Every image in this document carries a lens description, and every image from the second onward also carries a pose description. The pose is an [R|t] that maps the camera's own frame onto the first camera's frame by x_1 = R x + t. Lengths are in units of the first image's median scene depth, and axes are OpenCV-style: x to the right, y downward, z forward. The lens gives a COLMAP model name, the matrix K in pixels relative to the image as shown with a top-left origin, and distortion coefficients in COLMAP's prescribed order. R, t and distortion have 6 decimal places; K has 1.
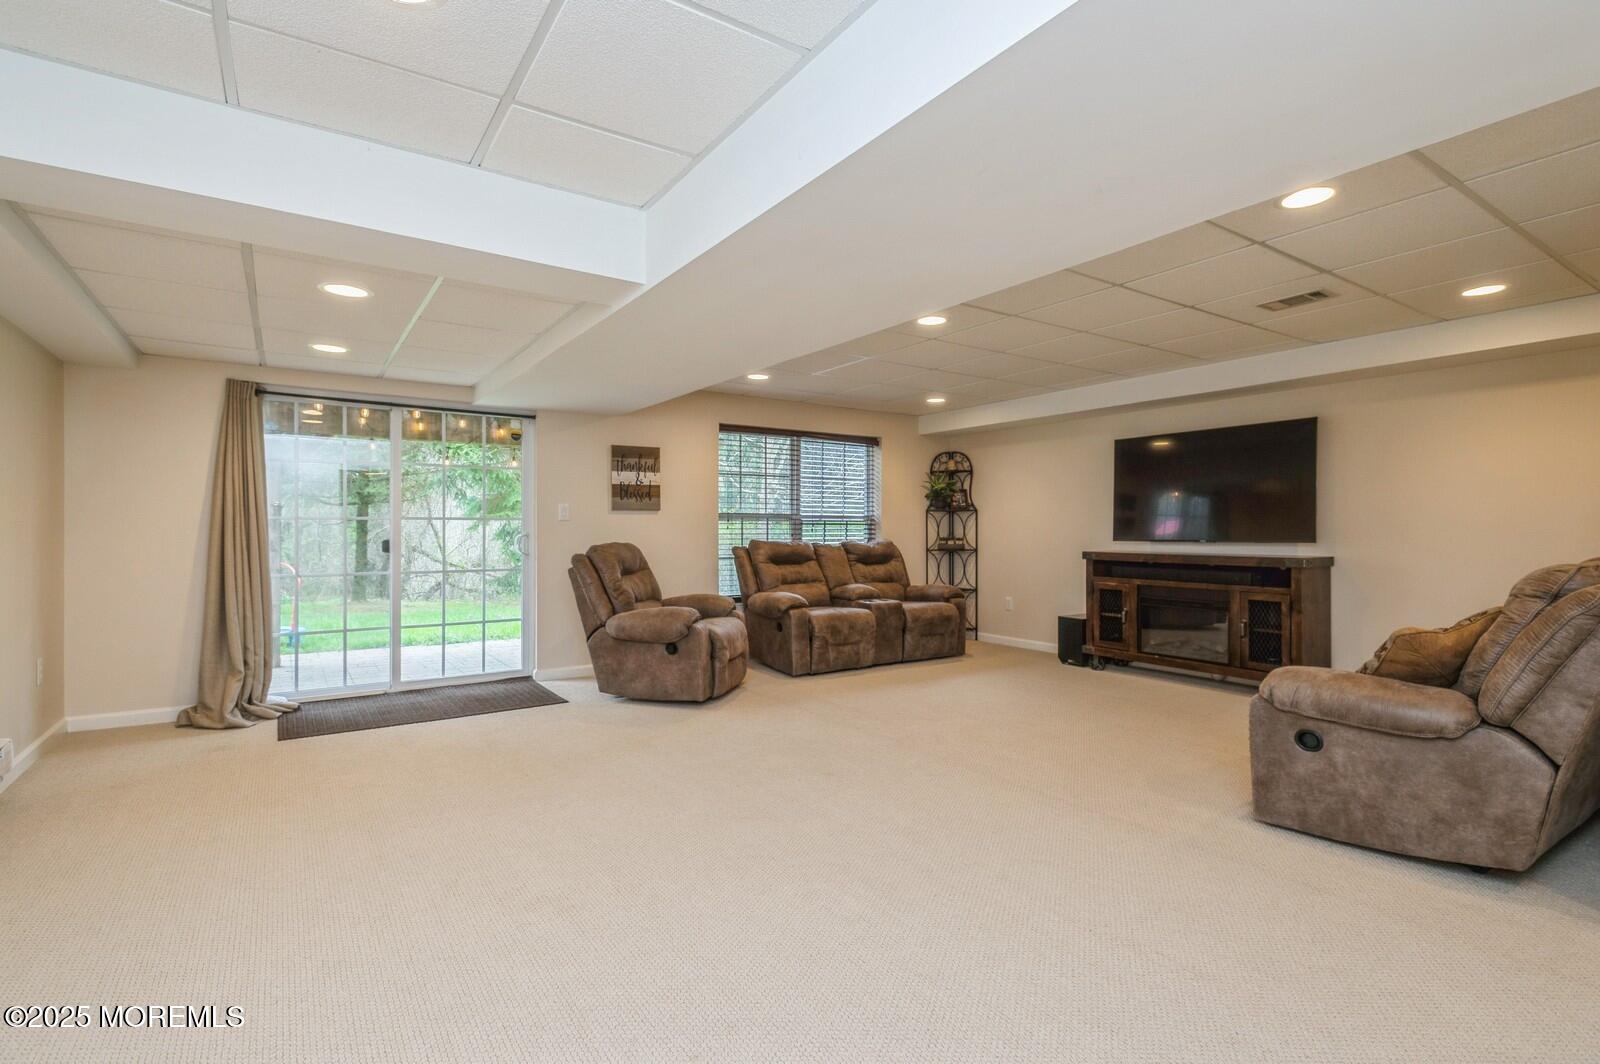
lens RADIAL K [[760.1, 0, 803.4], [0, 760.1, 535.8], [0, 0, 1]] dist [0.009817, -0.001644]
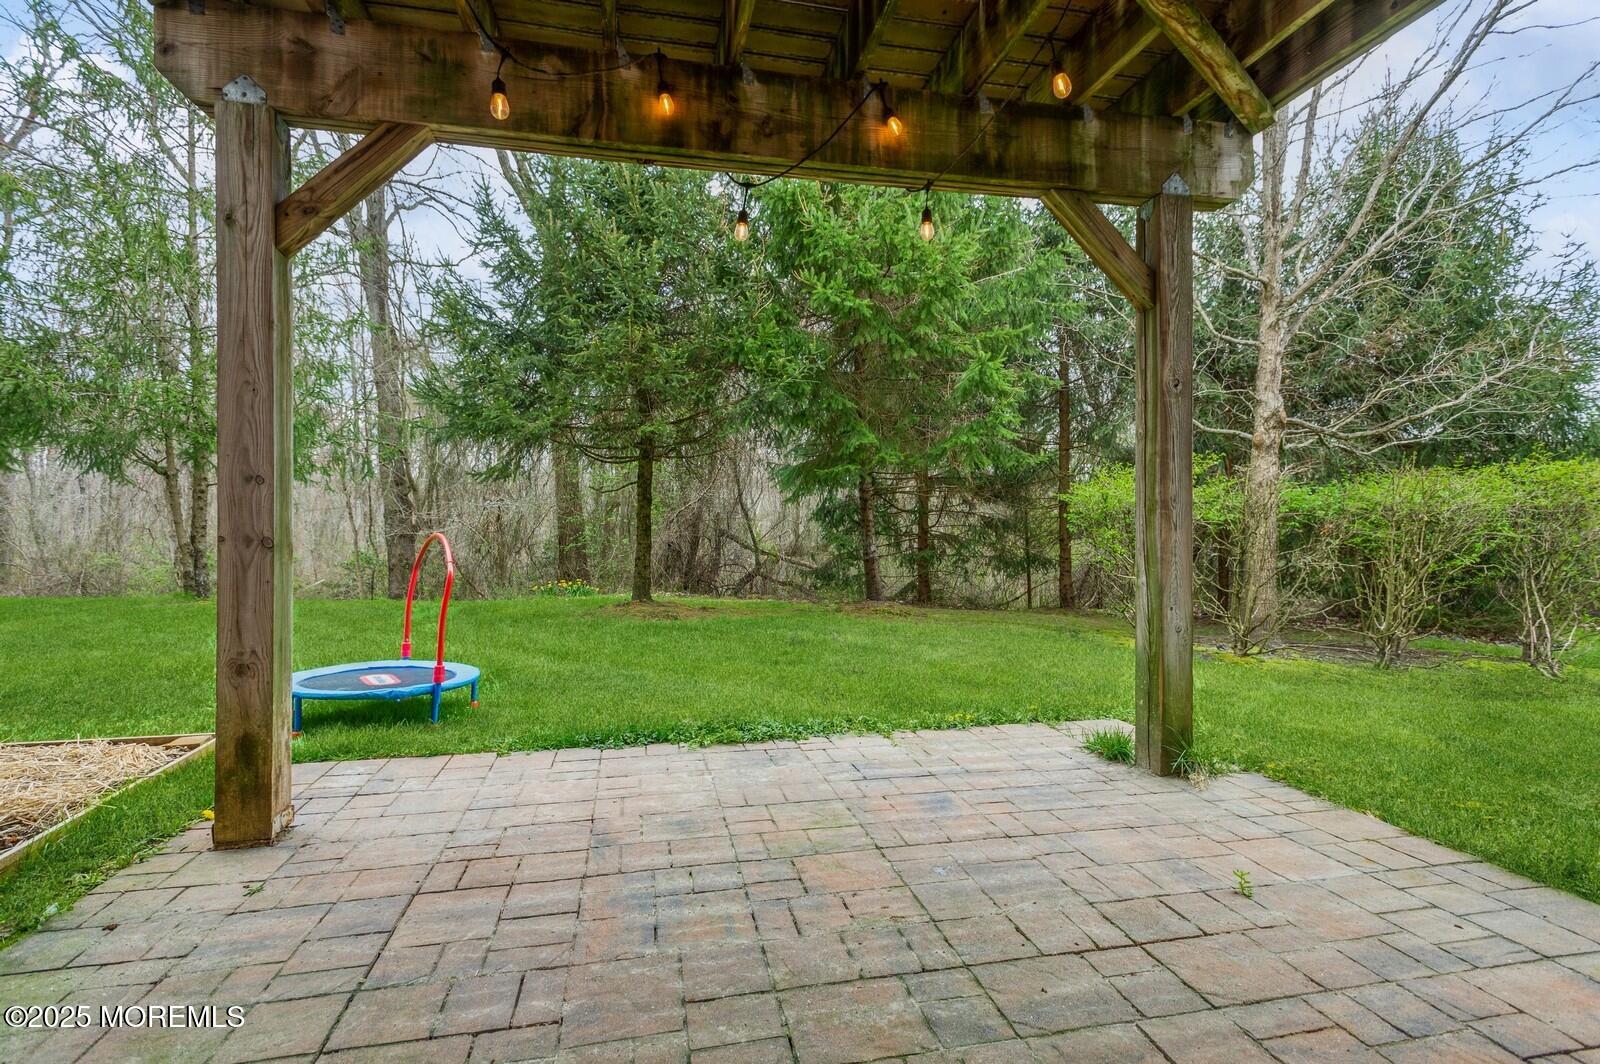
lens RADIAL K [[746.1, 0, 799.7], [0, 746.1, 529.4], [0, 0, 1]] dist [0.012942, 0.000390]
pose [[0.925595, -0.002561, -0.378506, -0.124112], [0.004367, 0.999983, 0.003913, 0.010802], [0.378490, -0.005275, 0.925590, 0.277434]]
